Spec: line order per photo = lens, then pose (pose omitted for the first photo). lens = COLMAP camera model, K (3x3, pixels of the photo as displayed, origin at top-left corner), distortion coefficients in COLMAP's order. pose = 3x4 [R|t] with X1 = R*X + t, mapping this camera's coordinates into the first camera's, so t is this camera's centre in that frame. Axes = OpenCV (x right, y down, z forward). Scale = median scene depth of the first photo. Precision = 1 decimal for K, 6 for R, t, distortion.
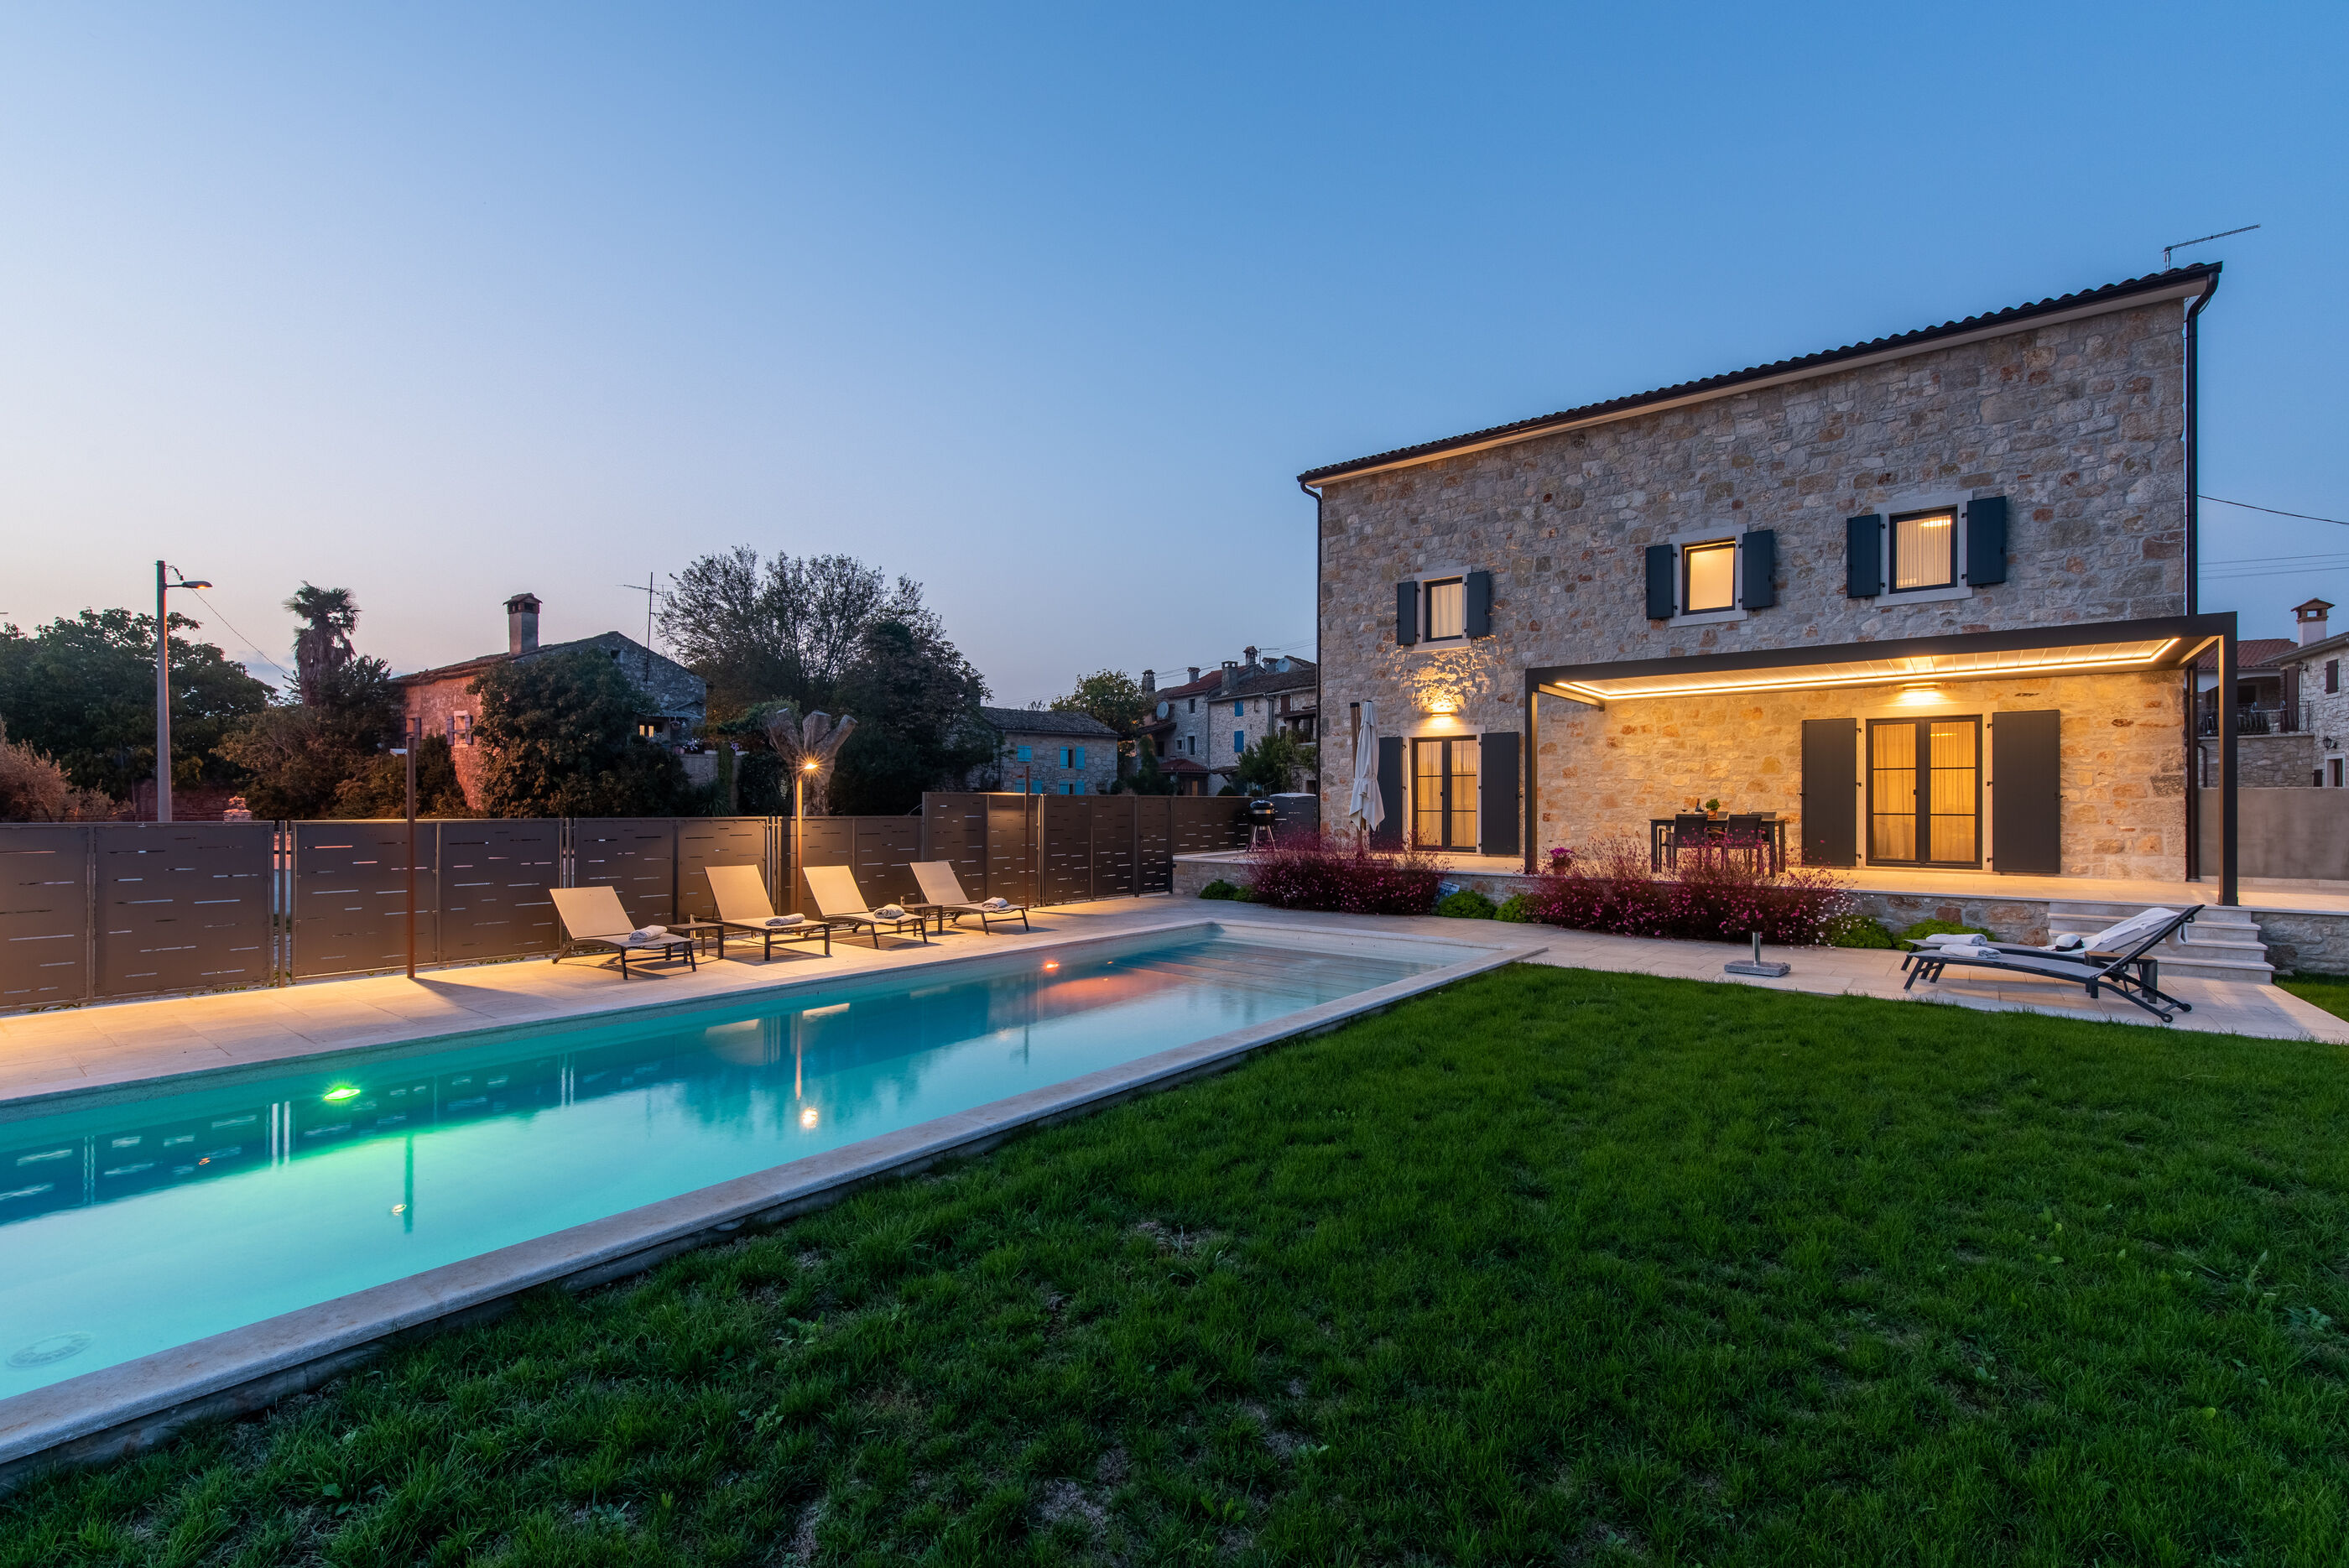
lens RADIAL K [[1015.4, 0, 1162.9], [0, 1015.4, 792.5], [0, 0, 1]] dist [0.000190, -0.000498]
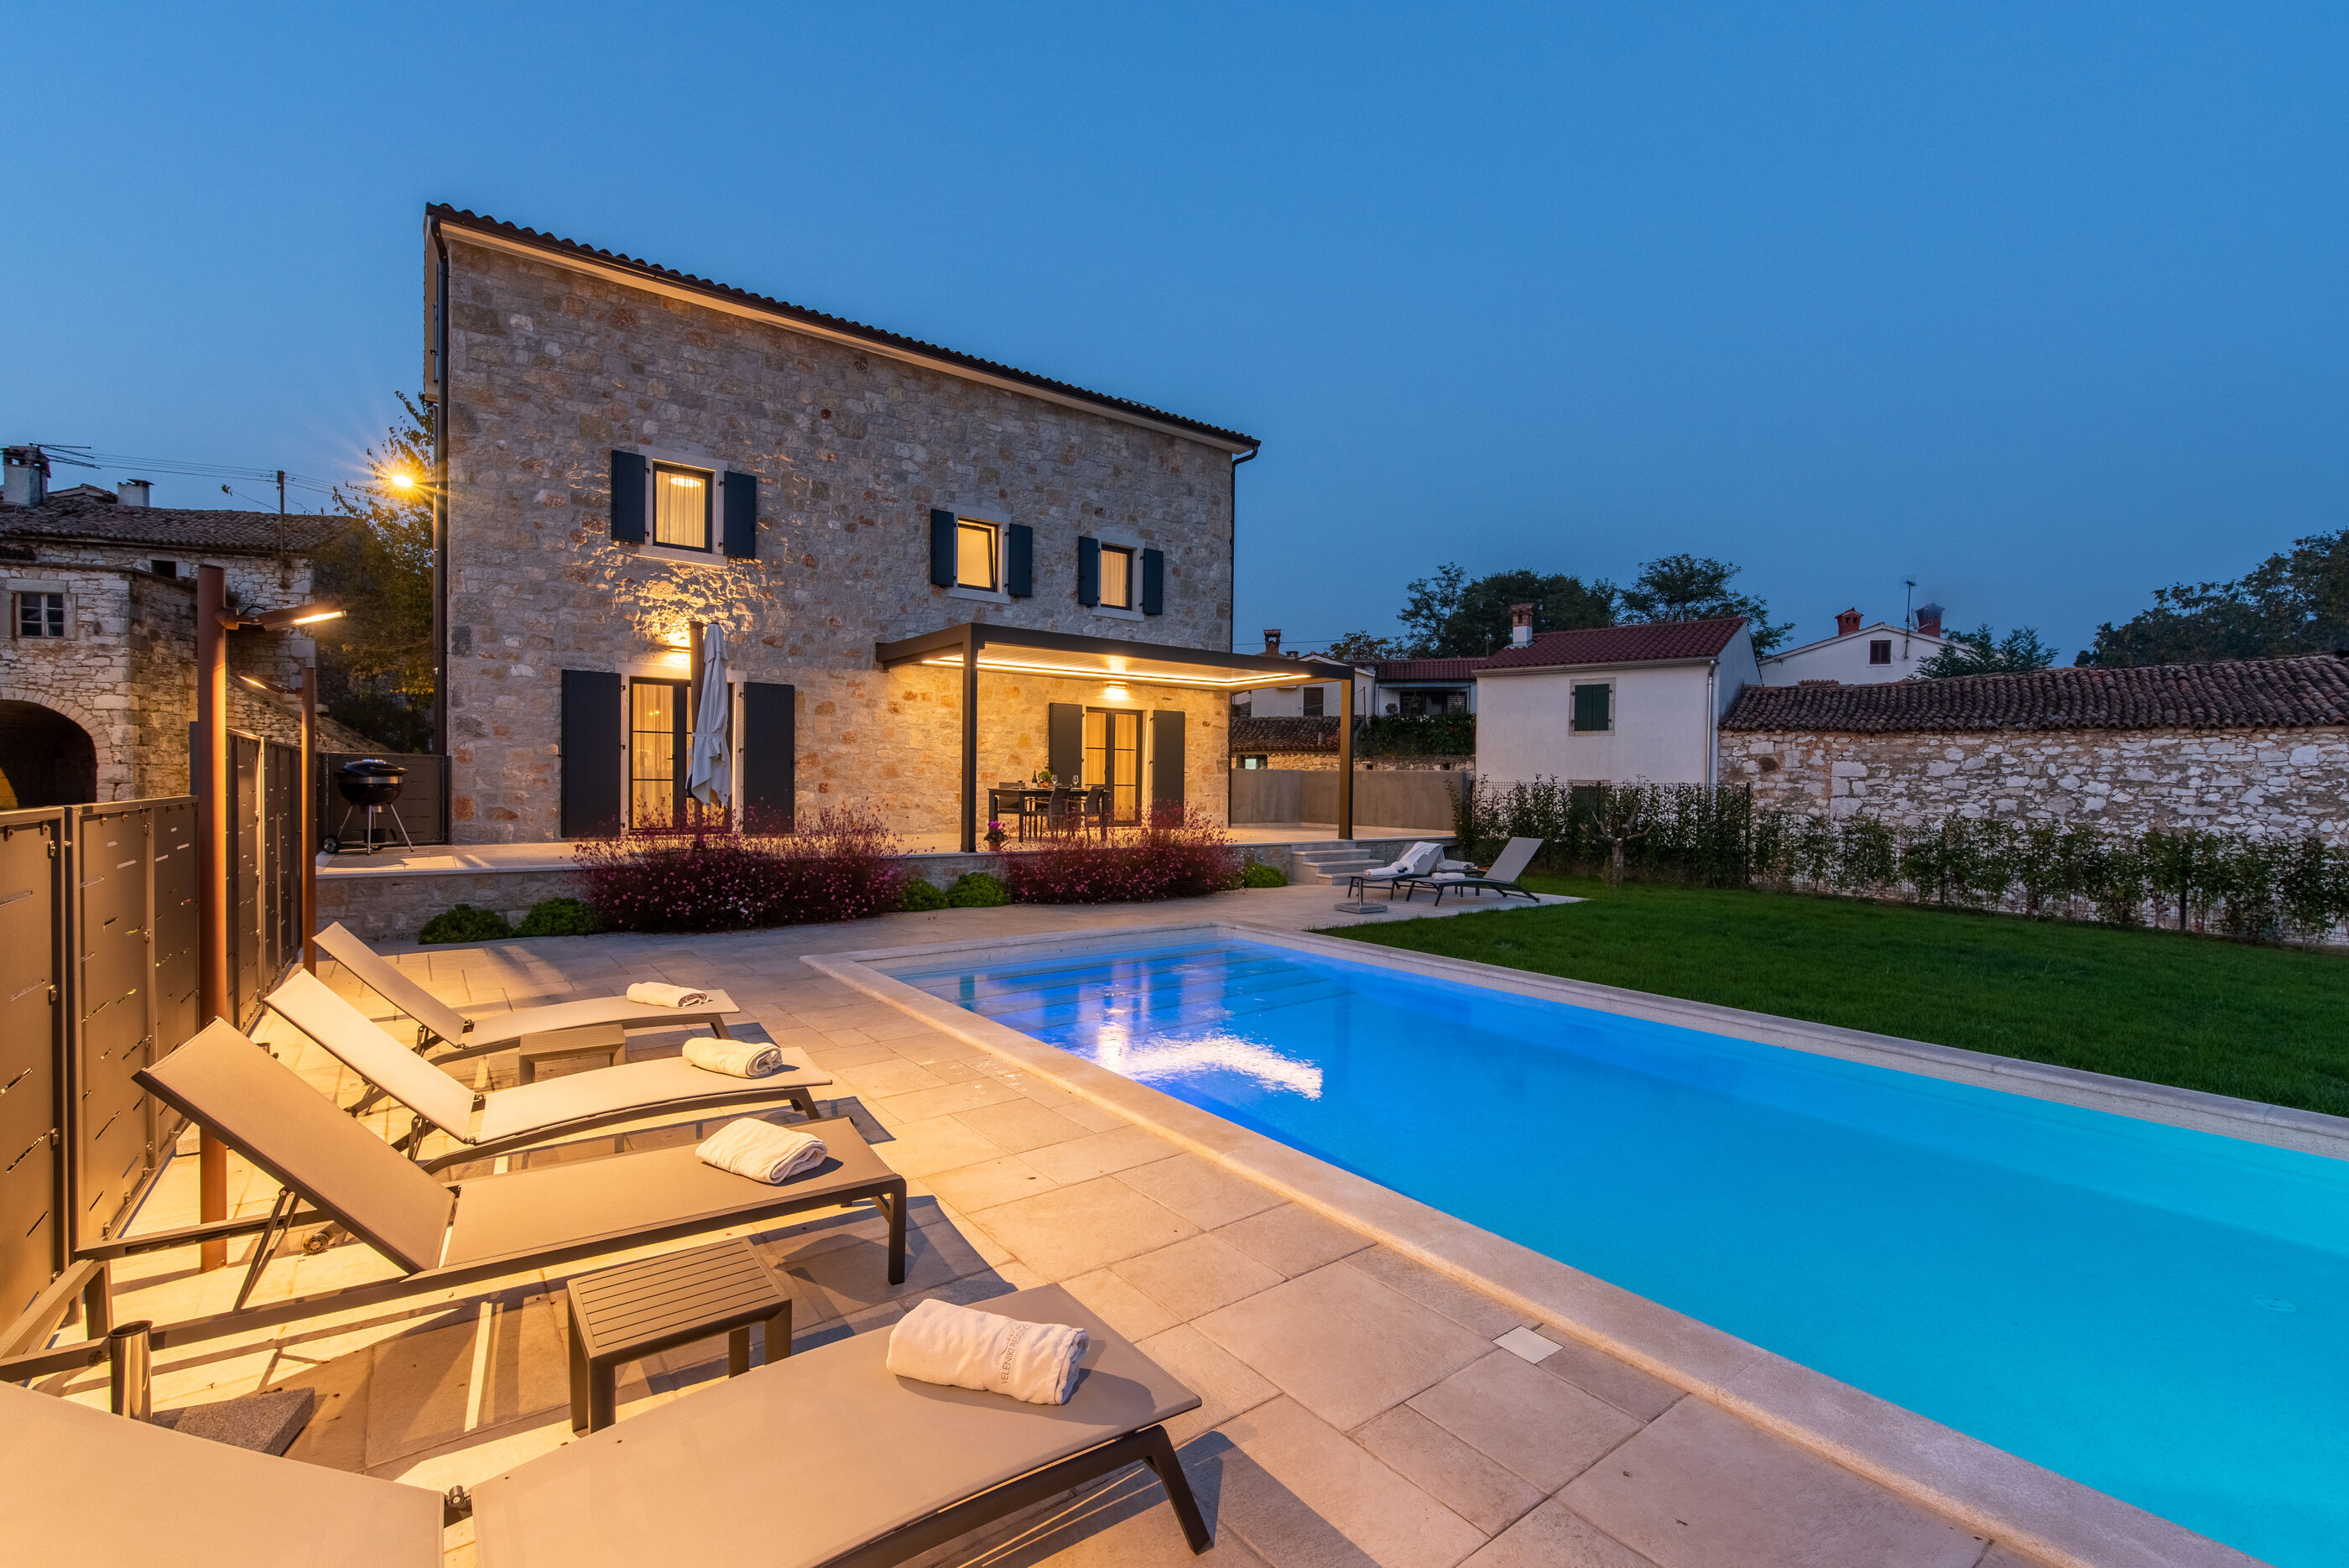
lens RADIAL K [[1015.4, 0, 1173.1], [0, 1015.4, 795.1], [0, 0, 1]] dist [0.000190, -0.000498]
pose [[0.244861, -0.008873, 0.969518, -0.390460], [-0.021619, 0.999660, 0.014609, 0.011483], [-0.969317, -0.024537, 0.244586, 0.514563]]
